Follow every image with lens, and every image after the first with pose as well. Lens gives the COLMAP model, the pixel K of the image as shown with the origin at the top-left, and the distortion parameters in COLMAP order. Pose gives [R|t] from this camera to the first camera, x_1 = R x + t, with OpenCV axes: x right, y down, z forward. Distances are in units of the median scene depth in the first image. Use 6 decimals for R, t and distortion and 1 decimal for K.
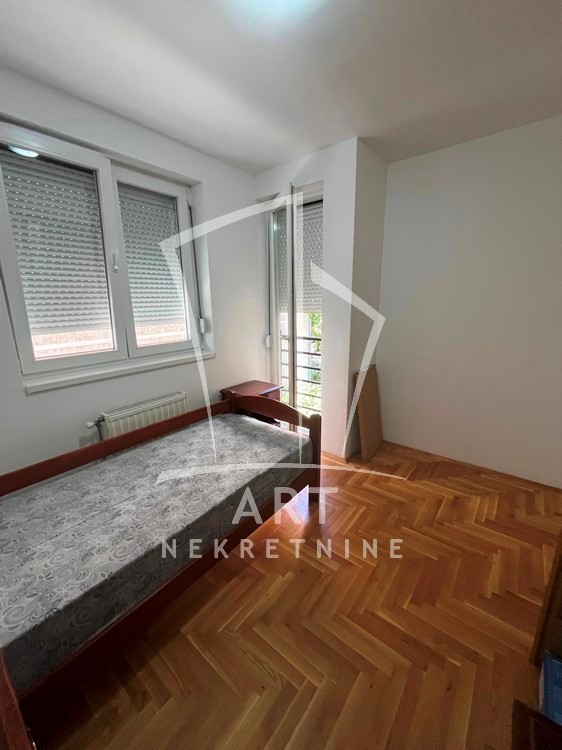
lens RADIAL K [[304.4, 0, 281.0], [0, 304.4, 375.0], [0, 0, 1]] dist [0.000464, 0.000020]
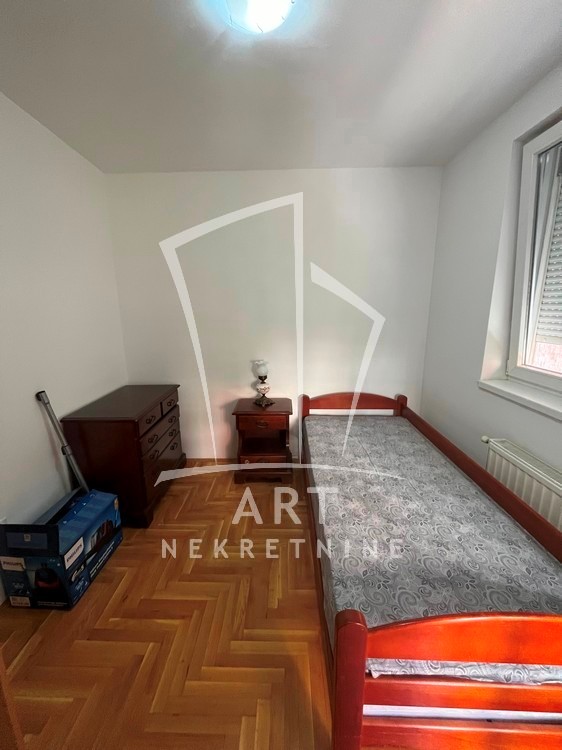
lens RADIAL K [[304.4, 0, 281.0], [0, 304.4, 375.0], [0, 0, 1]] dist [0.000464, 0.000020]
pose [[-0.794766, 0.151487, -0.587706, 0.463871], [-0.127783, 0.904875, 0.406044, -0.371225], [0.593311, 0.397809, -0.699807, 1.409605]]
